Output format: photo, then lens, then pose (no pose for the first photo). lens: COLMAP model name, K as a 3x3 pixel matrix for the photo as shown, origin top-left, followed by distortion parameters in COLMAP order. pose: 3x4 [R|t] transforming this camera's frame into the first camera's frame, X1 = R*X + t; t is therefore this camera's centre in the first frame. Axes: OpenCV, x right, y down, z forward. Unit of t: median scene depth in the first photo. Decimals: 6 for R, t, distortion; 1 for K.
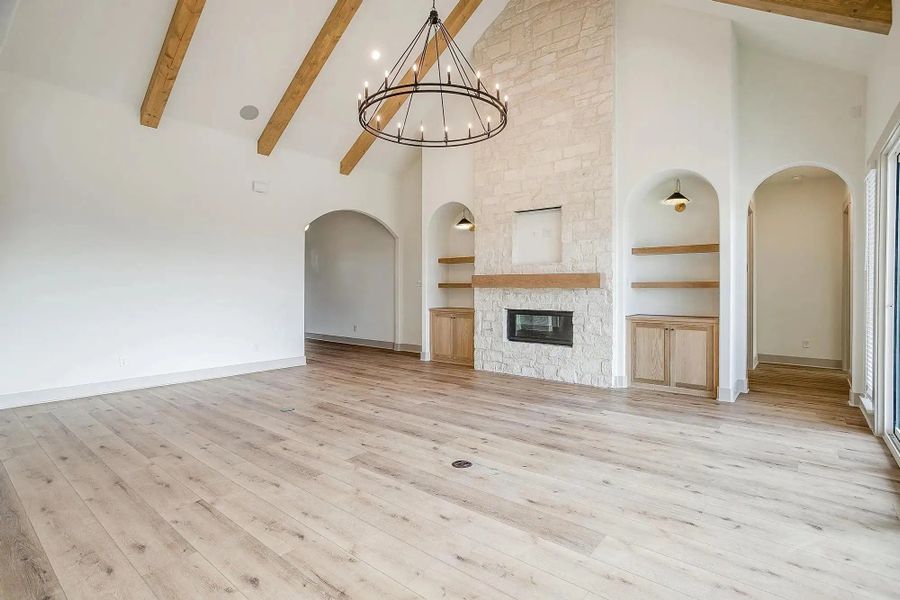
lens RADIAL K [[434.2, 0, 447.2], [0, 434.2, 288.0], [0, 0, 1]] dist [-0.004398, -0.000186]
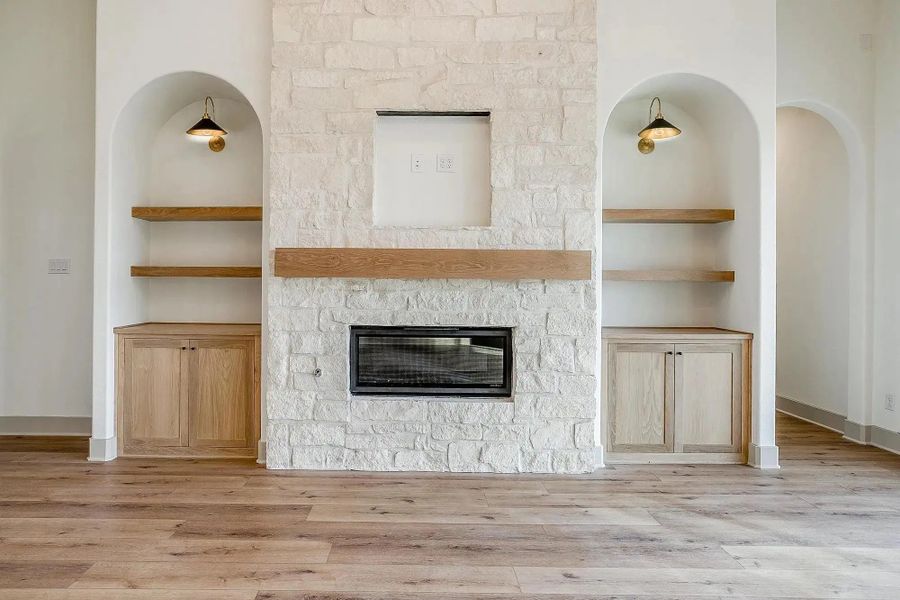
lens RADIAL K [[591.3, 0, 450.1], [0, 591.3, 275.5], [0, 0, 1]] dist [-0.004954, 0.000659]
pose [[0.788600, 0.009061, 0.614840, -0.171393], [-0.006881, 0.999959, -0.005911, -0.000317], [-0.614868, 0.000431, 0.788630, 0.487462]]
